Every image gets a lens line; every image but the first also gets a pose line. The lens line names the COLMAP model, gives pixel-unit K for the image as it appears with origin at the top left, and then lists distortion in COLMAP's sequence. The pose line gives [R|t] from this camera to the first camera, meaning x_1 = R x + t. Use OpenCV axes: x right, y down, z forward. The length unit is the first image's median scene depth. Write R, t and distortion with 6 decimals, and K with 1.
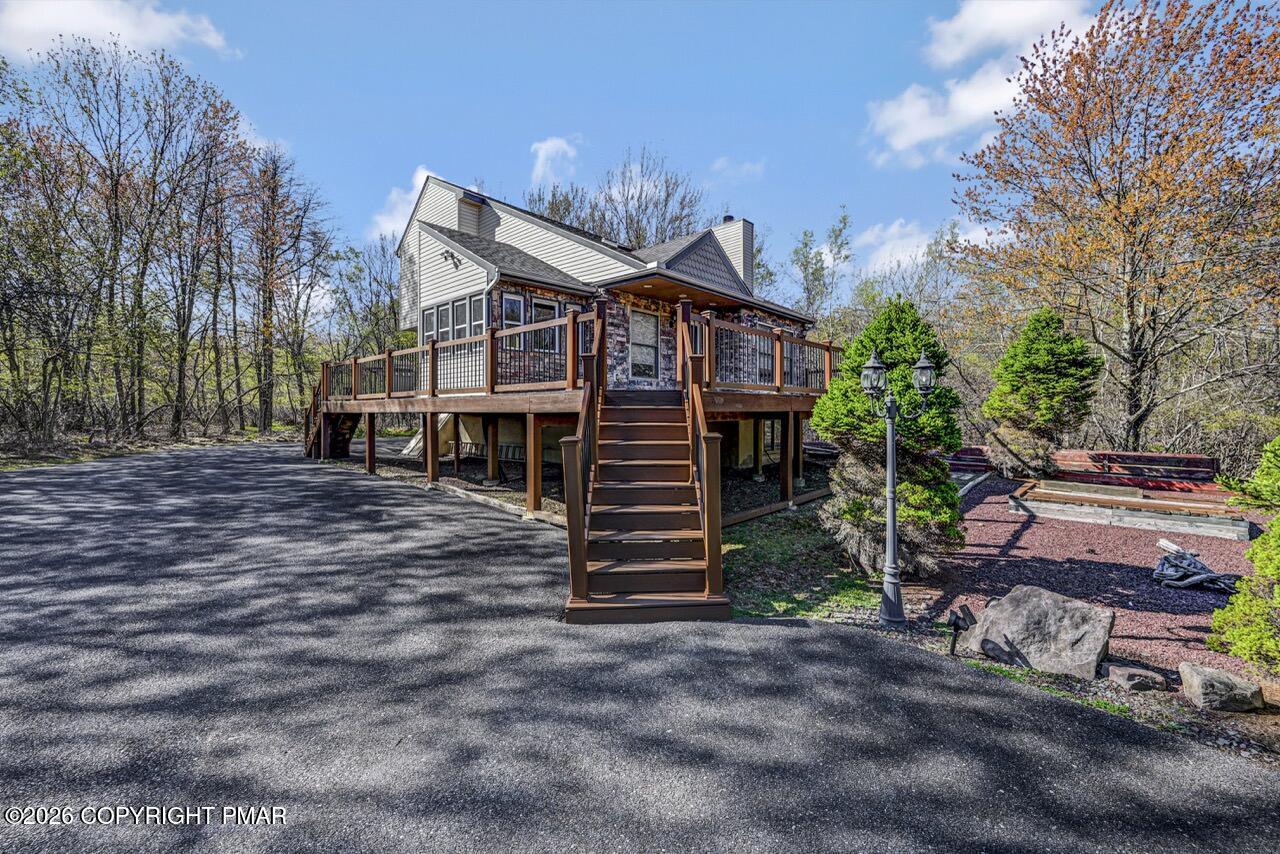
lens RADIAL K [[514.3, 0, 628.2], [0, 514.3, 422.0], [0, 0, 1]] dist [0.001462, -0.000284]
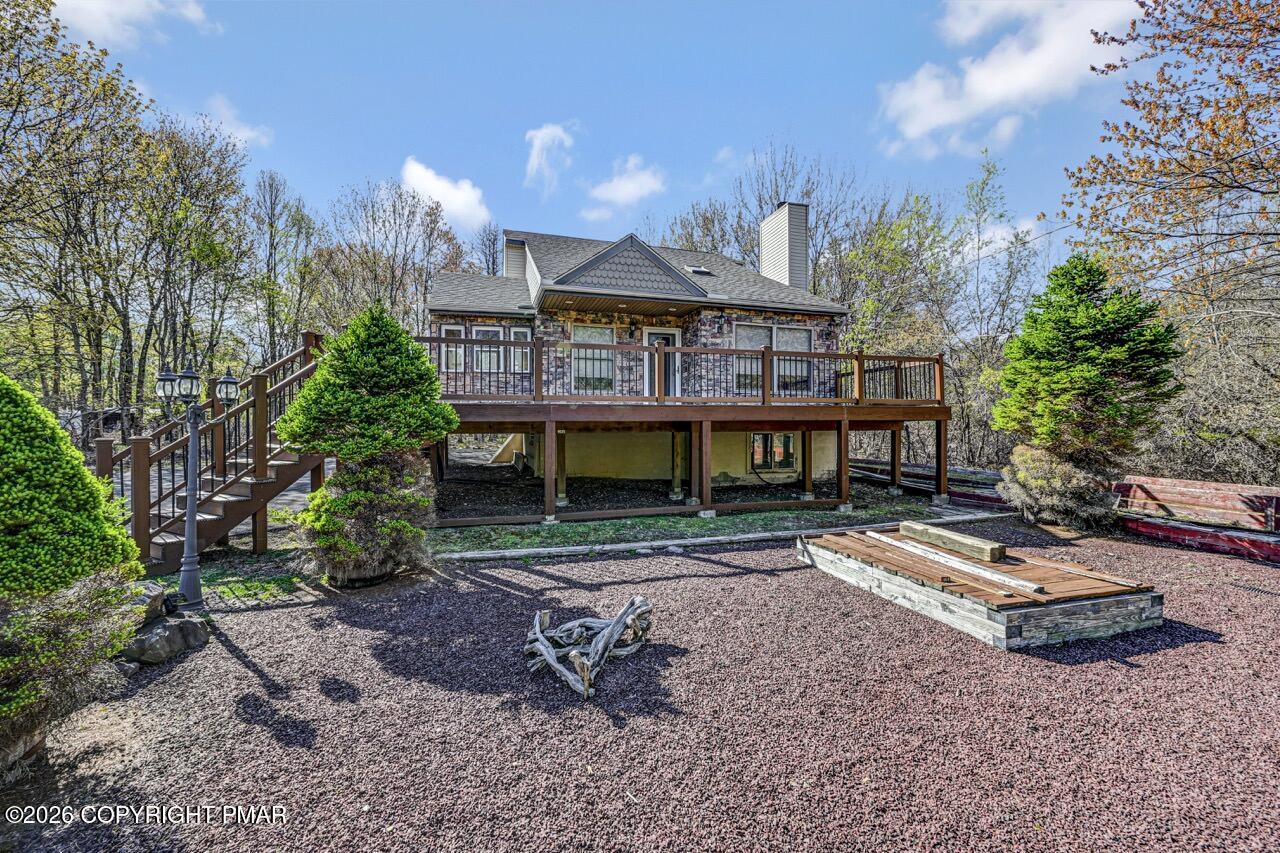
lens RADIAL K [[514.3, 0, 647.7], [0, 514.3, 425.9], [0, 0, 1]] dist [0.001462, -0.000284]
pose [[0.858779, -0.004476, -0.512327, 0.700922], [-0.008284, 0.999710, -0.022619, 0.005908], [0.512279, 0.023669, 0.858493, 0.201780]]
